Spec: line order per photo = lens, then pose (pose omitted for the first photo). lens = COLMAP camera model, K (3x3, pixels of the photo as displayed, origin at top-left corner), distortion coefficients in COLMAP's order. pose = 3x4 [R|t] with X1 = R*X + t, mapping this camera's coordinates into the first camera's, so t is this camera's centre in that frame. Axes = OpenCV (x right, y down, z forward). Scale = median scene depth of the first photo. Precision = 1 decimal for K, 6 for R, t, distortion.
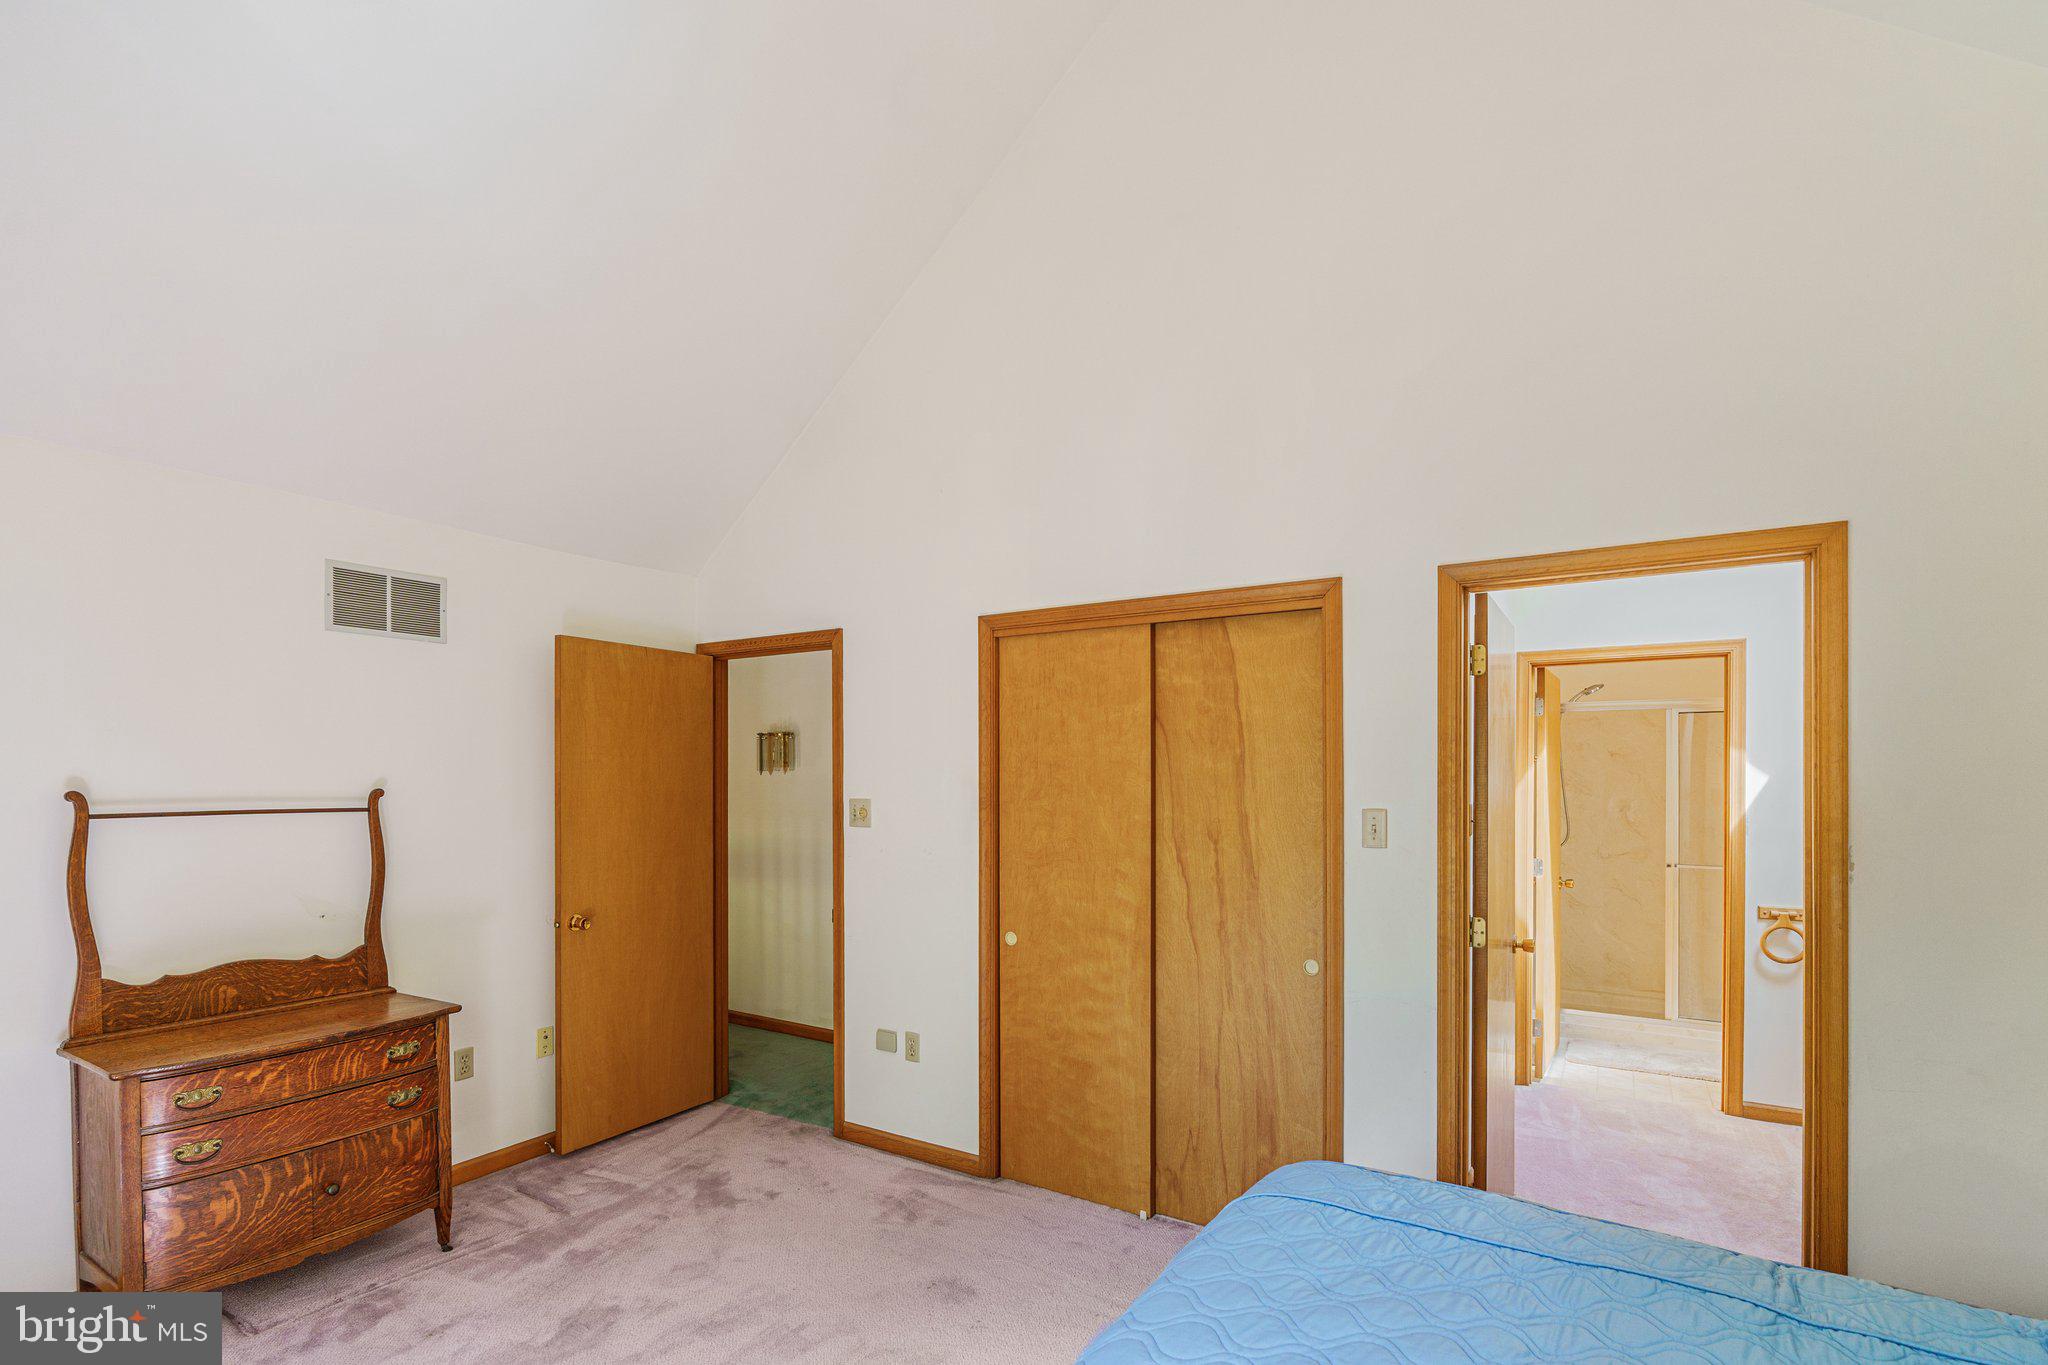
lens RADIAL K [[930.9, 0, 1019.8], [0, 930.9, 775.2], [0, 0, 1]] dist [-0.000283, -0.000011]
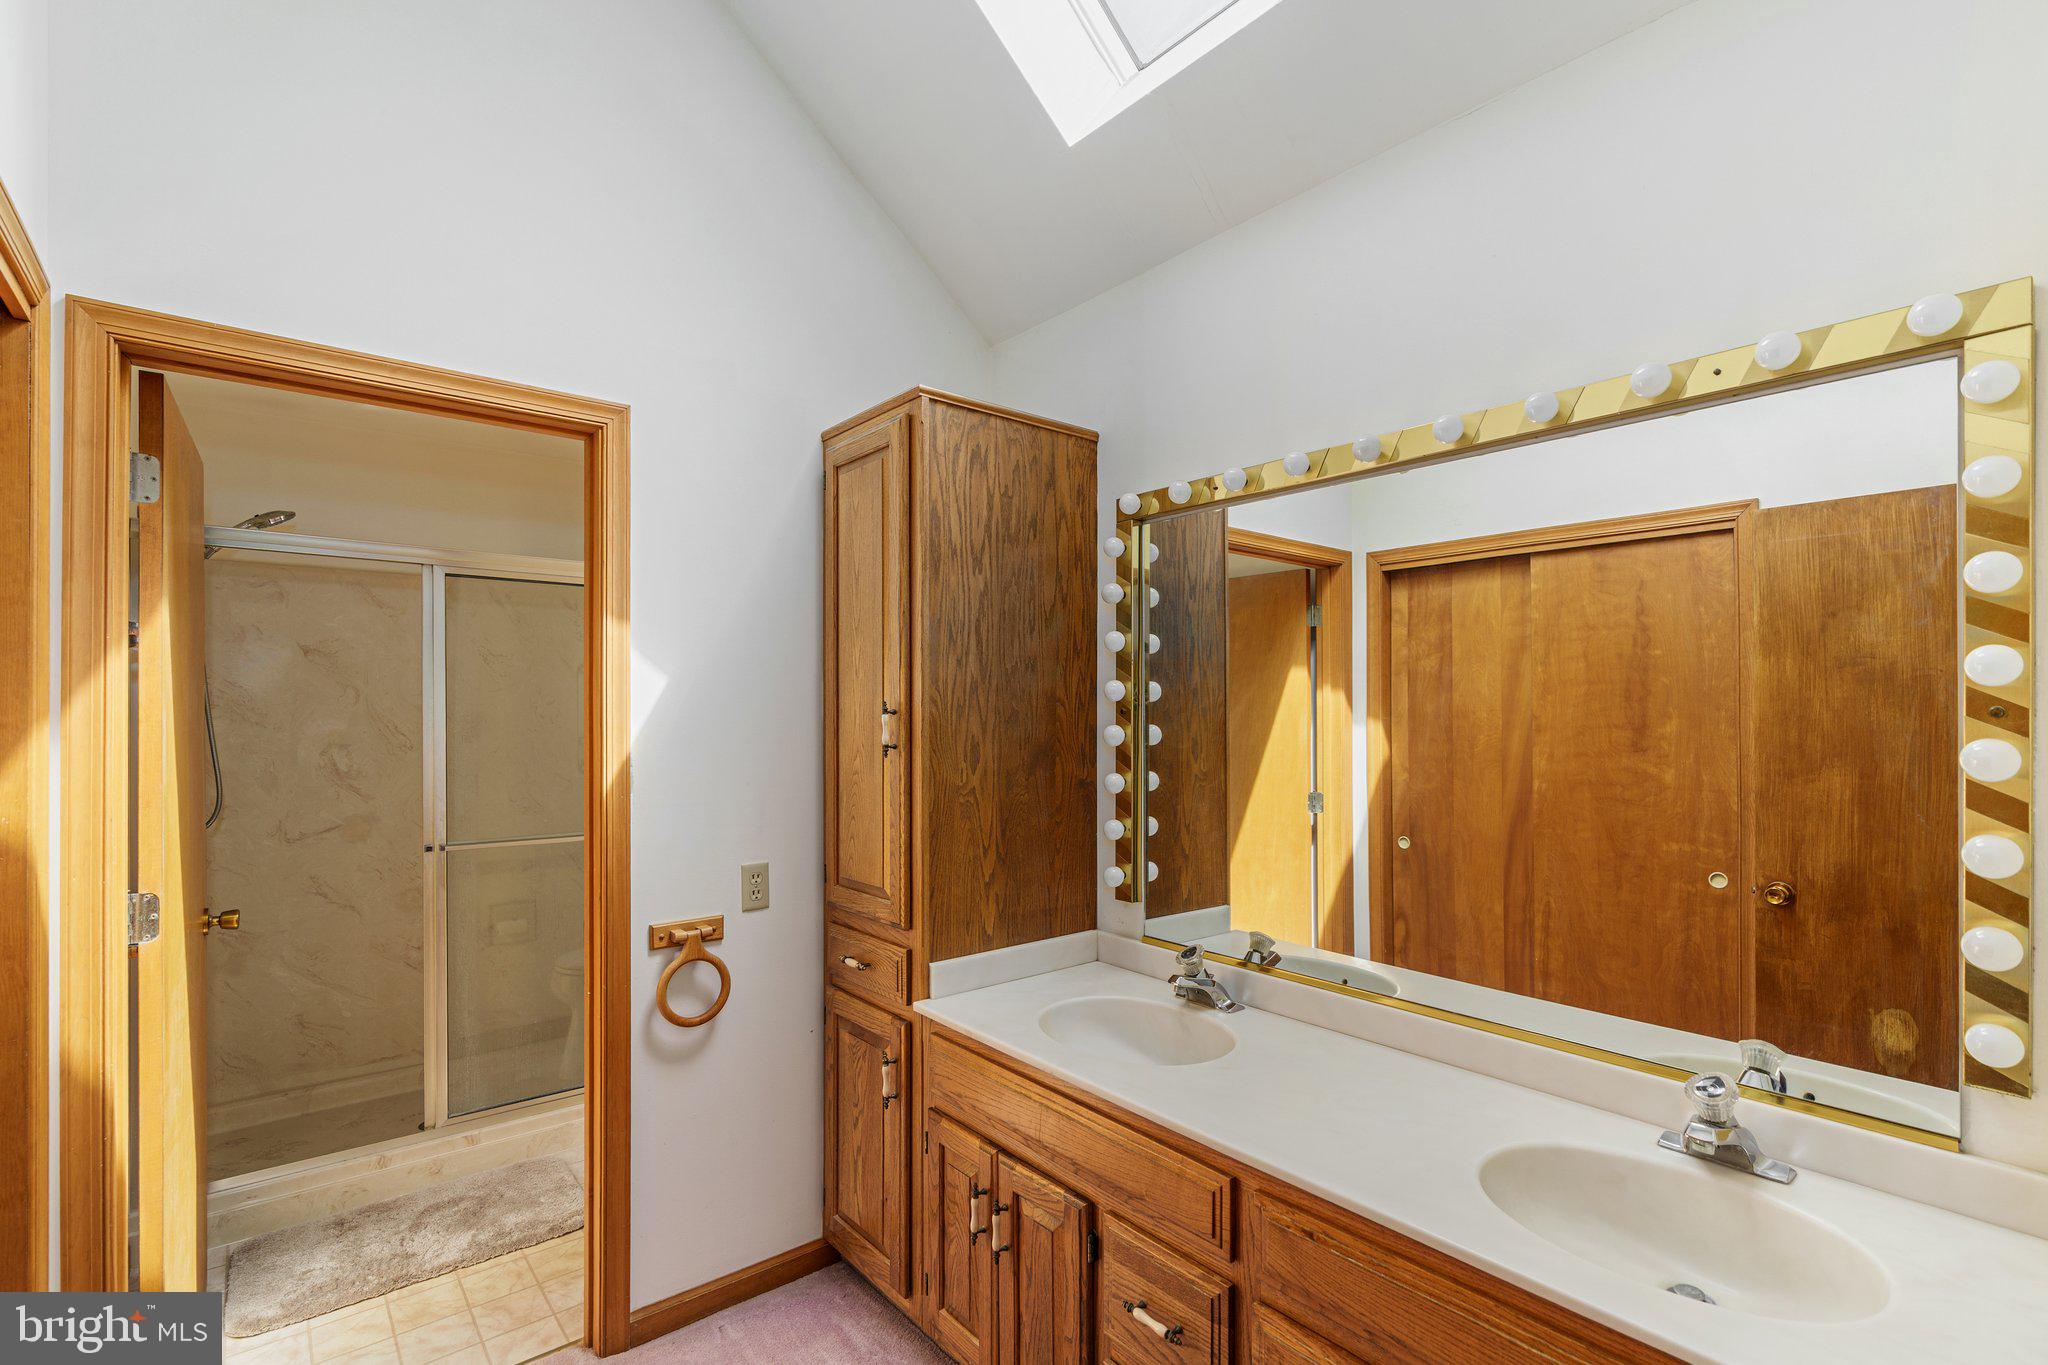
lens RADIAL K [[930.3, 0, 1017.5], [0, 930.3, 689.7], [0, 0, 1]] dist [-0.002097, -0.000267]
pose [[0.304969, 0.002510, 0.952359, 0.329889], [0.011189, 0.999918, -0.006218, 0.012658], [-0.952296, 0.012553, 0.304916, 0.589169]]
